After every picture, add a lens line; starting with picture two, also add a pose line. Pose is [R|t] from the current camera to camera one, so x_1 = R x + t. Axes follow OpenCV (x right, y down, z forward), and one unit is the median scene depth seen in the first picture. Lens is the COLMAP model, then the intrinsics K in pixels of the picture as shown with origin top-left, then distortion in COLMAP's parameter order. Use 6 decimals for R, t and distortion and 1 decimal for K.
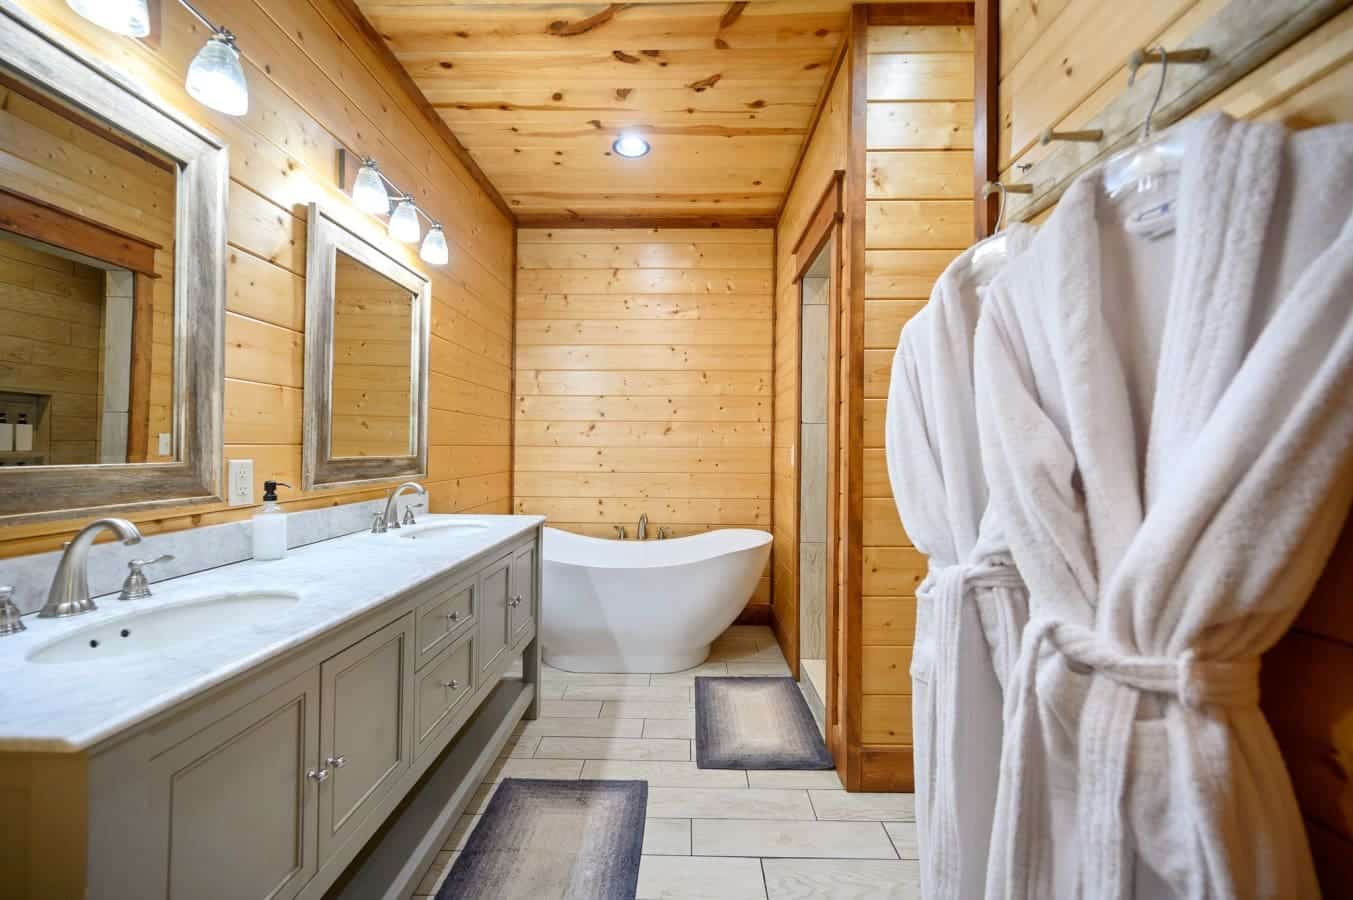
lens RADIAL K [[528.3, 0, 676.5], [0, 528.3, 450.0], [0, 0, 1]] dist [-0.010951, 0.000095]
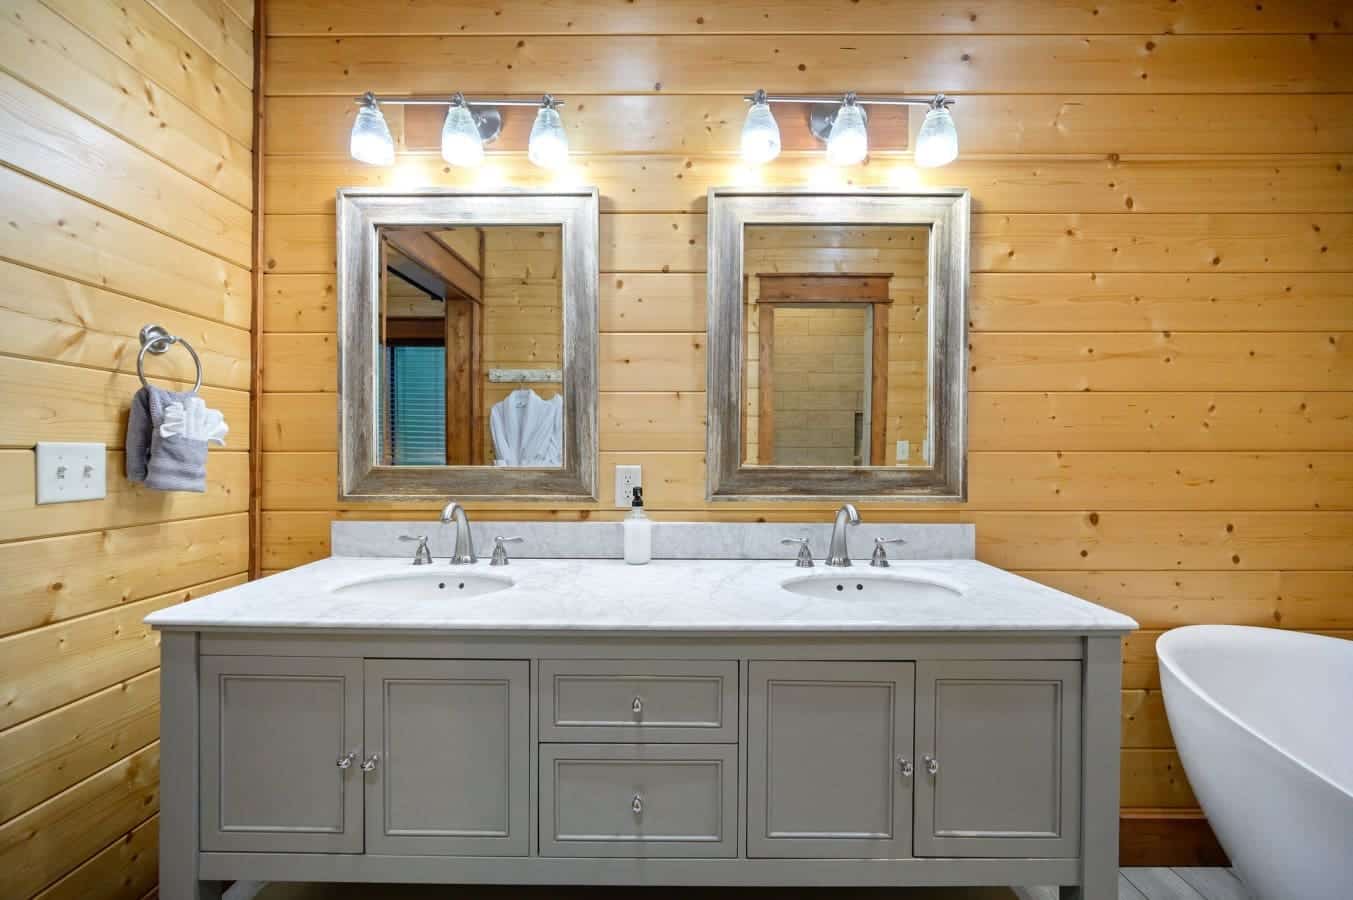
lens RADIAL K [[528.3, 0, 676.5], [0, 528.3, 450.0], [0, 0, 1]] dist [-0.010951, 0.000095]
pose [[0.013324, -0.005988, -0.999893, 0.210357], [-0.005656, 0.999966, -0.006064, -0.006124], [0.999895, 0.005736, 0.013290, 0.863077]]
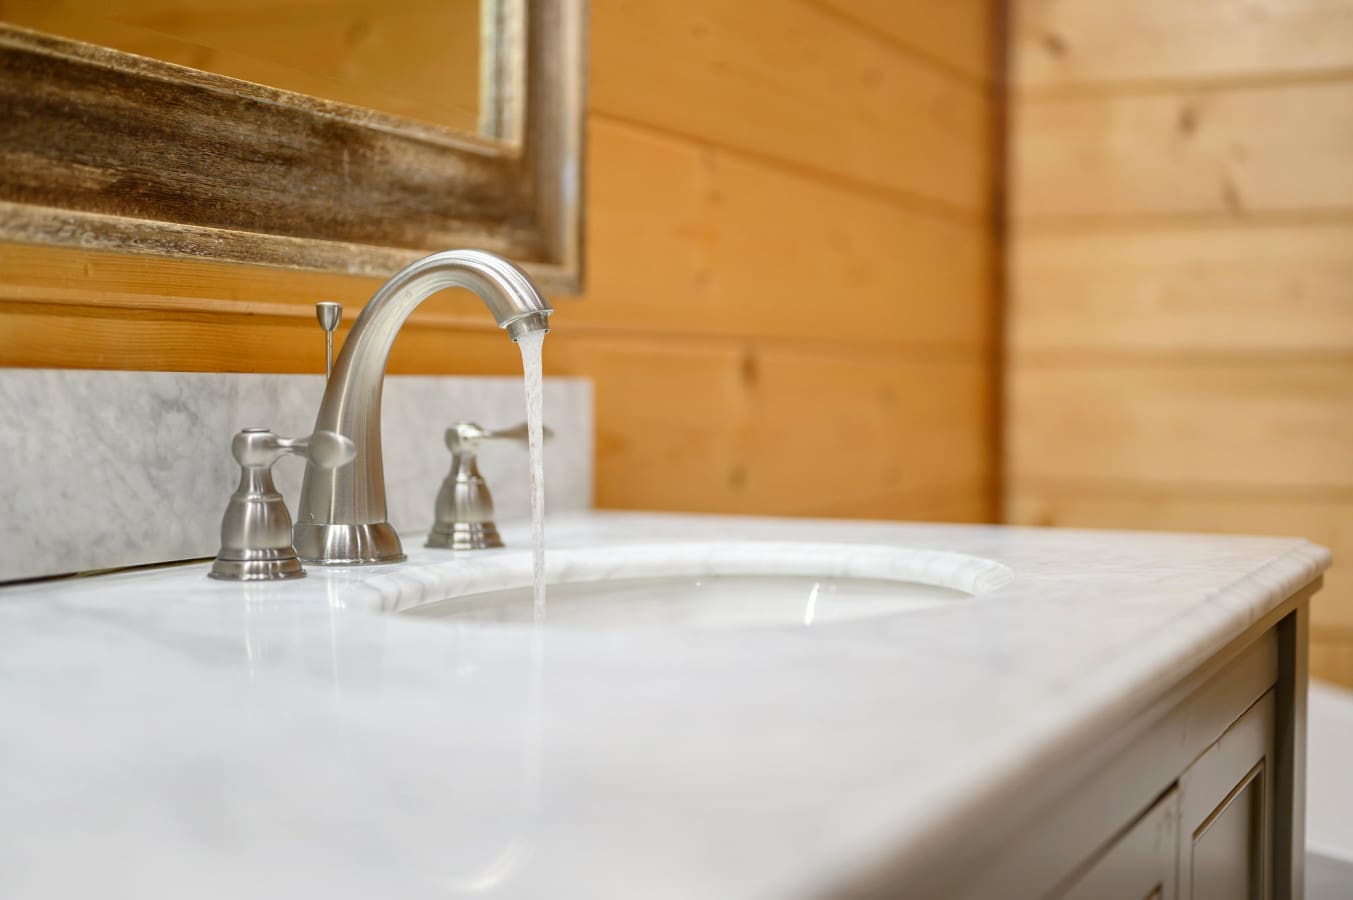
lens RADIAL K [[1916.4, 0, 676.5], [0, 1916.4, 450.0], [0, 0, 1]] dist [-0.019221, -0.041408]
pose [[0.915540, 0.014903, -0.401951, -0.269744], [-0.005145, 0.999666, 0.025346, 0.115539], [0.402194, -0.021137, 0.915310, 0.610503]]
